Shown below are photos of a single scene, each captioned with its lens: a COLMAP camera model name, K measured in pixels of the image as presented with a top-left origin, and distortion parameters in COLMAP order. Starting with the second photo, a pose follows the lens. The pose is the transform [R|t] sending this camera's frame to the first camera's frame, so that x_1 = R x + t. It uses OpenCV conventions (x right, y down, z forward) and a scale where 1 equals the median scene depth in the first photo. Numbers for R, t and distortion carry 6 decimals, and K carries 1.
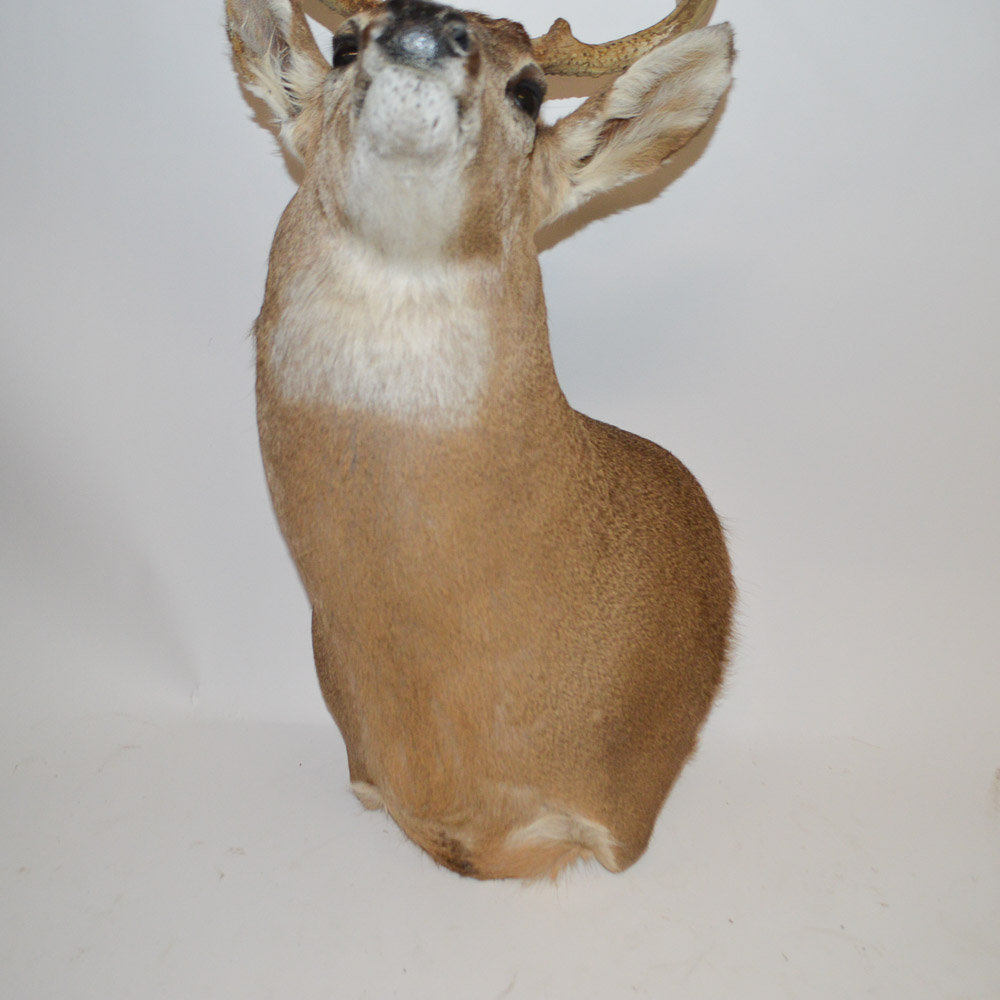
lens RADIAL K [[1158.0, 0, 500.6], [0, 1158.0, 500.8], [0, 0, 1]] dist [-0.091056, 0.000000]
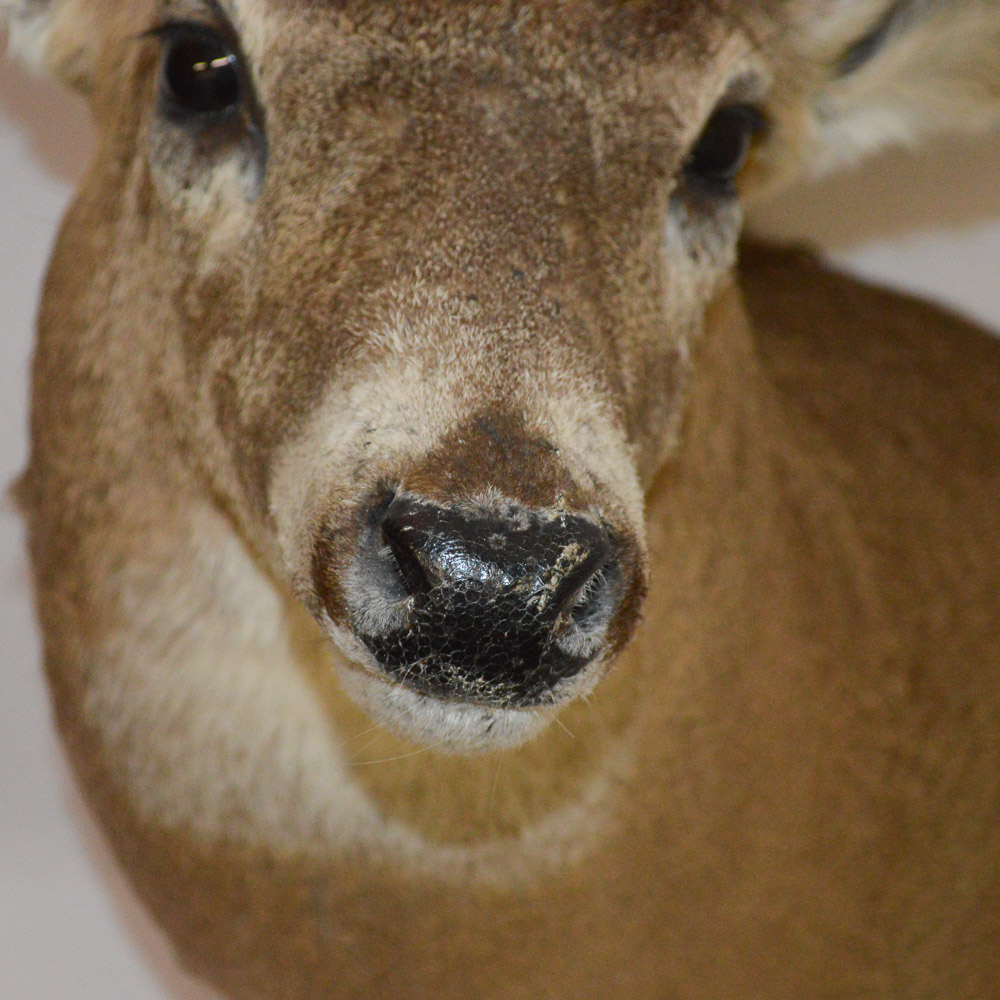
lens RADIAL K [[2841.9, 0, 500.3], [0, 2841.9, 496.1], [0, 0, 1]] dist [-0.006511, 0.000000]
pose [[0.998036, -0.059437, -0.019770, -0.028668], [0.062000, 0.892387, 0.446991, -0.546525], [-0.008926, -0.447339, 0.894320, 0.132101]]
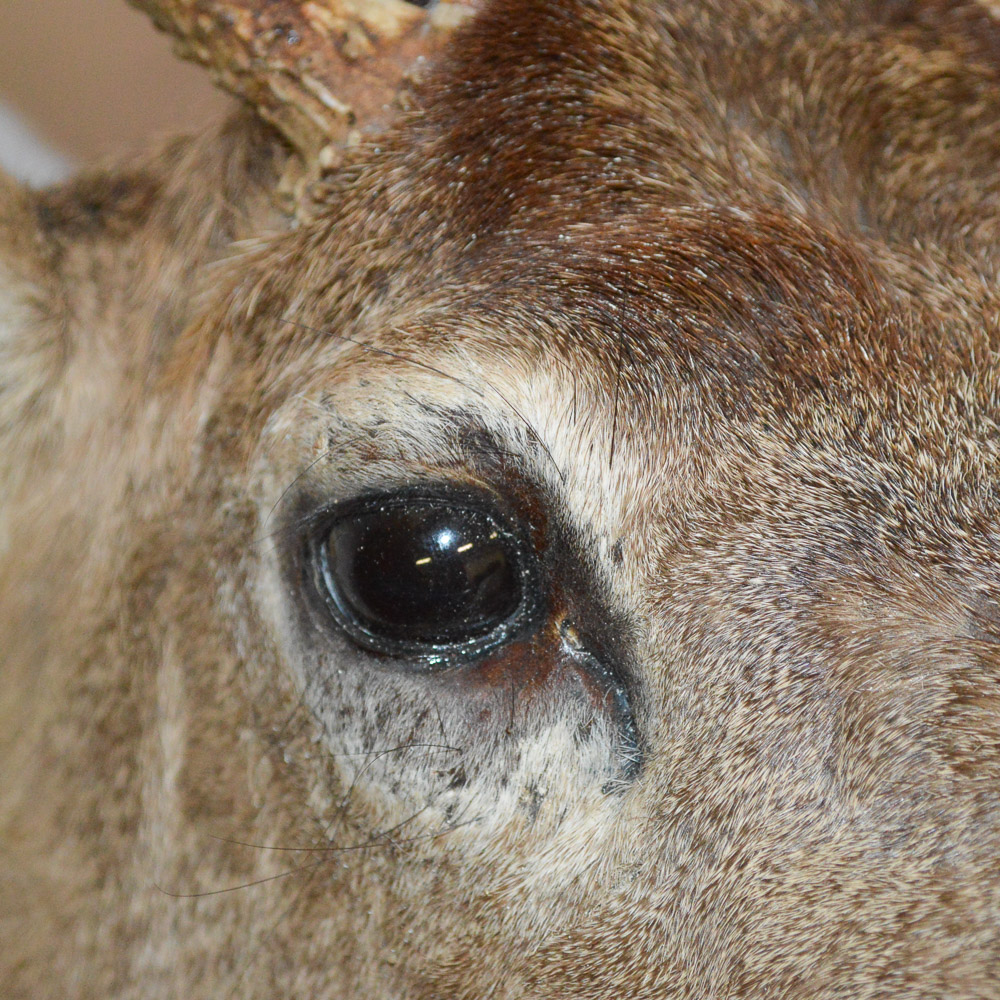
lens RADIAL K [[2841.9, 0, 497.7], [0, 2841.9, 496.8], [0, 0, 1]] dist [-0.006511, 0.000000]
pose [[0.920665, -0.227640, 0.317107, -0.228183], [0.095494, 0.919016, 0.382480, -0.484116], [-0.378494, -0.321854, 0.867844, 0.485225]]
